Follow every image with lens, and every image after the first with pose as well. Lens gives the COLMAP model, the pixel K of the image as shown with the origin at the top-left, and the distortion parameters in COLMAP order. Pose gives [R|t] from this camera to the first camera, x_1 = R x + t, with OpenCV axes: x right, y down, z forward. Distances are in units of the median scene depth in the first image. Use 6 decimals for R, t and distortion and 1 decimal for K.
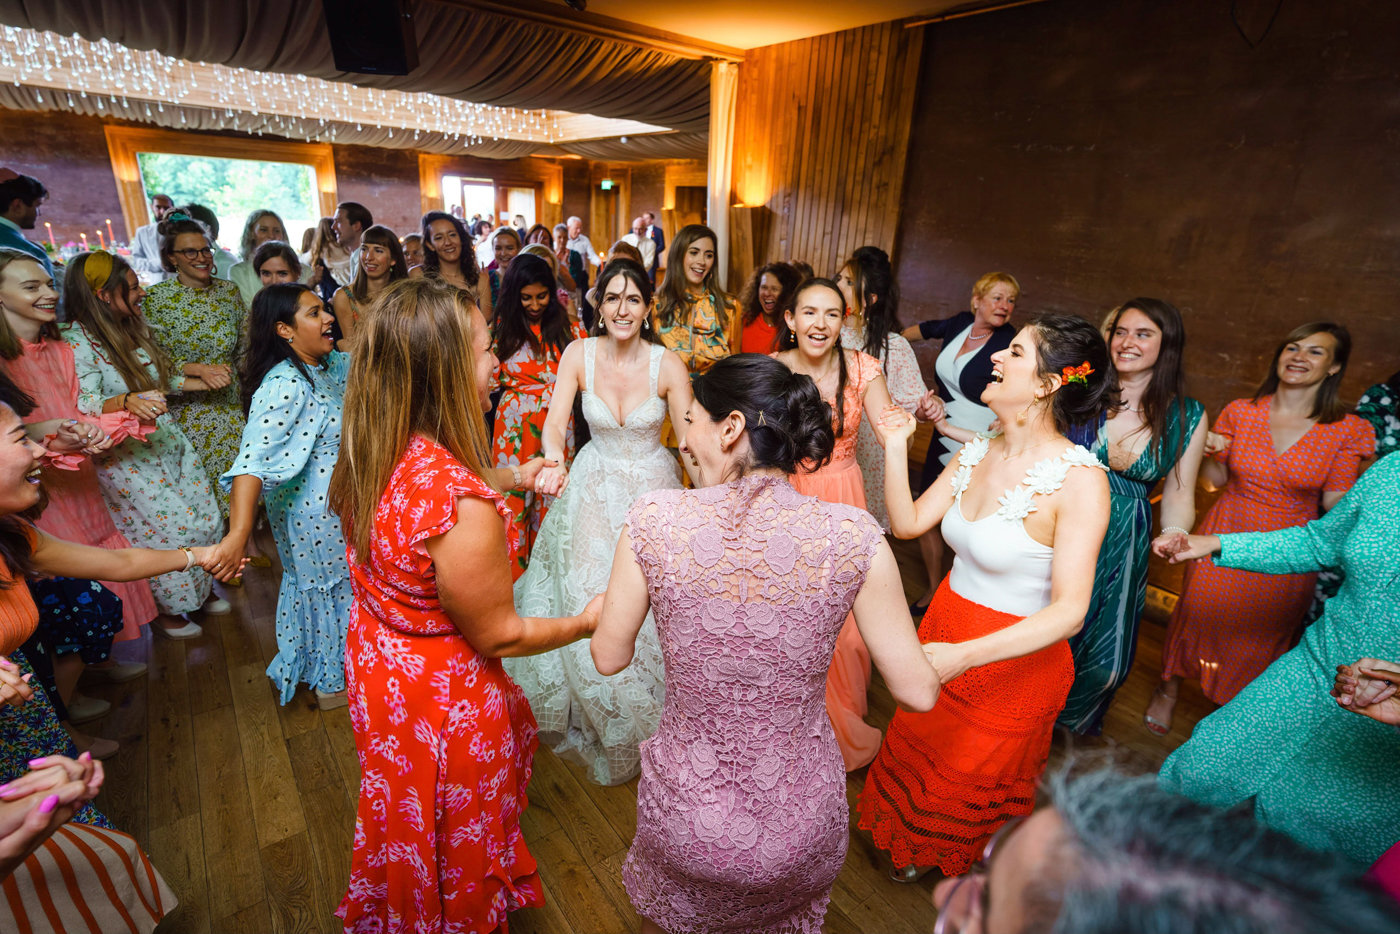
lens RADIAL K [[688.8, 0, 689.5], [0, 688.8, 470.3], [0, 0, 1]] dist [-0.040707, 0.019431]
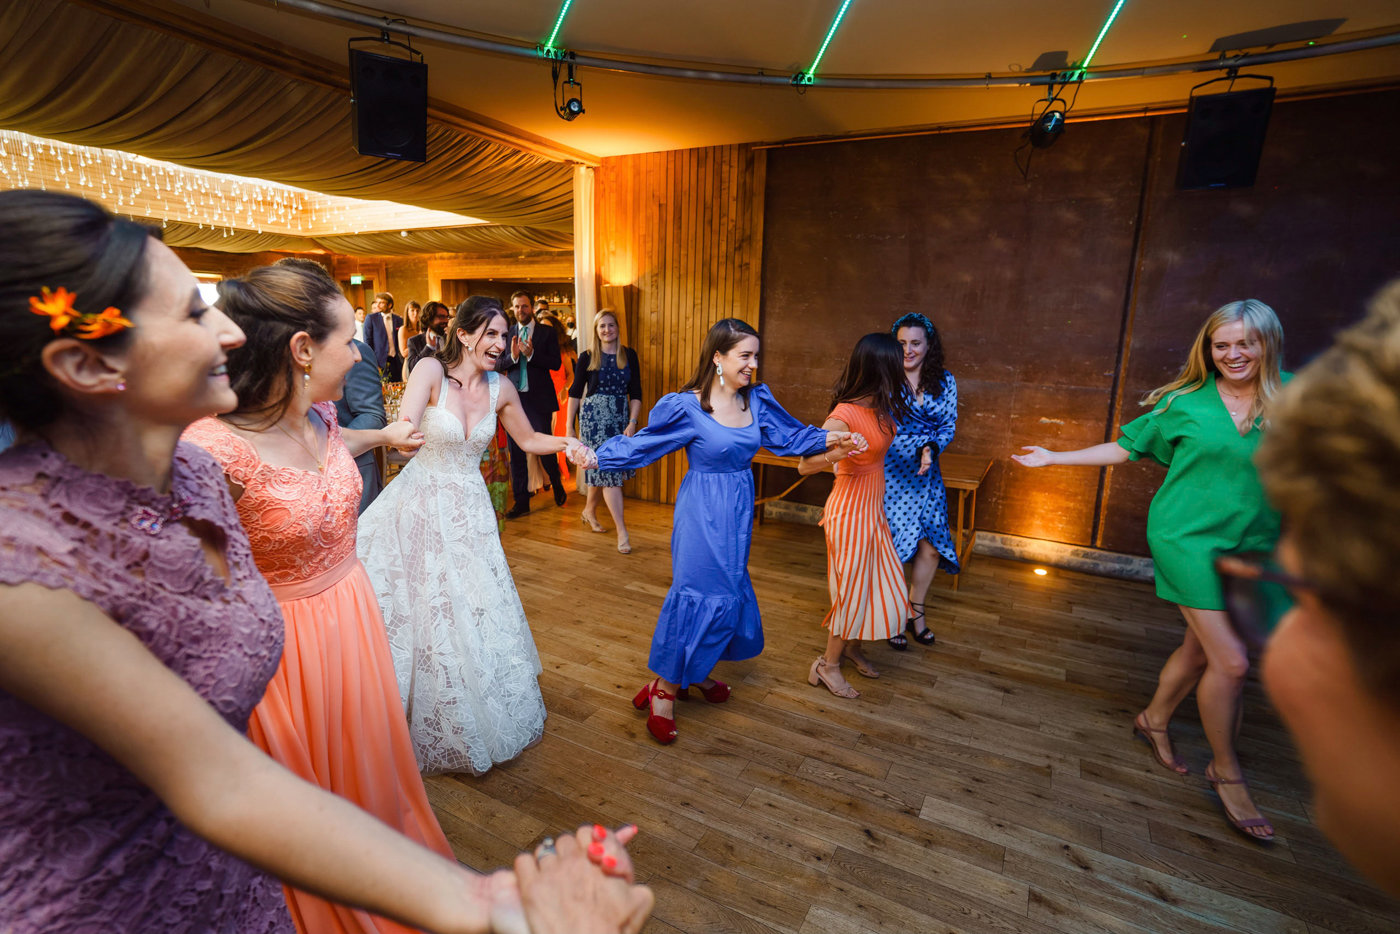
lens RADIAL K [[688.8, 0, 706.3], [0, 688.8, 449.0], [0, 0, 1]] dist [-0.040707, 0.019431]
pose [[0.909784, -0.100778, 0.402661, -0.288266], [0.163104, 0.978844, -0.123539, 0.050223], [-0.381693, 0.178070, 0.906974, -0.049437]]
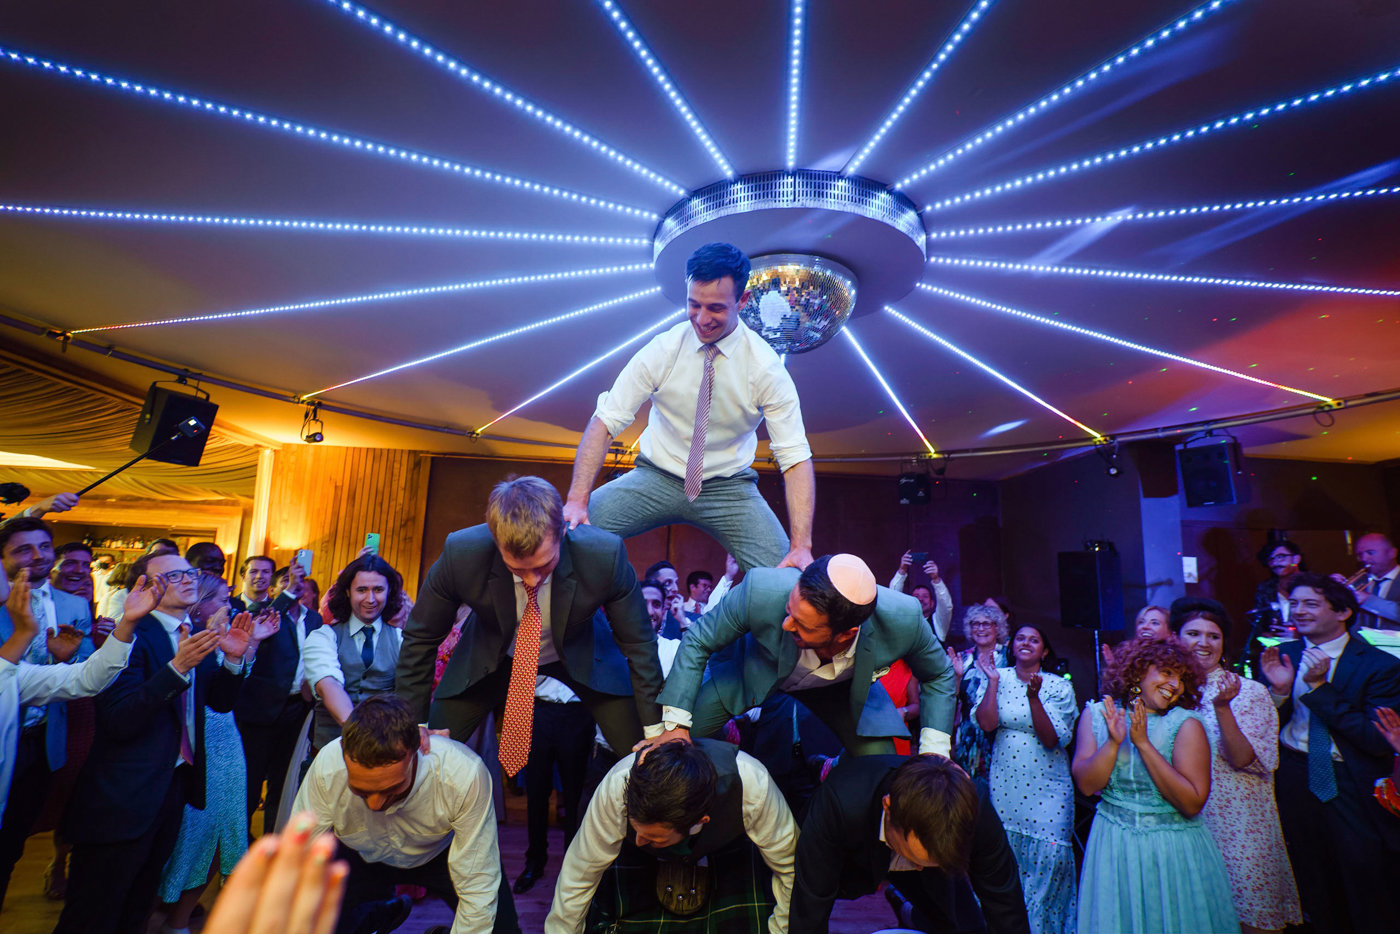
lens RADIAL K [[680.9, 0, 695.3], [0, 680.9, 479.4], [0, 0, 1]] dist [-0.042560, 0.000462]
pose [[0.559434, 0.098590, 0.822991, -0.597766], [0.281350, 0.911365, -0.300426, 0.113057], [-0.779664, 0.399617, 0.482111, -0.319815]]
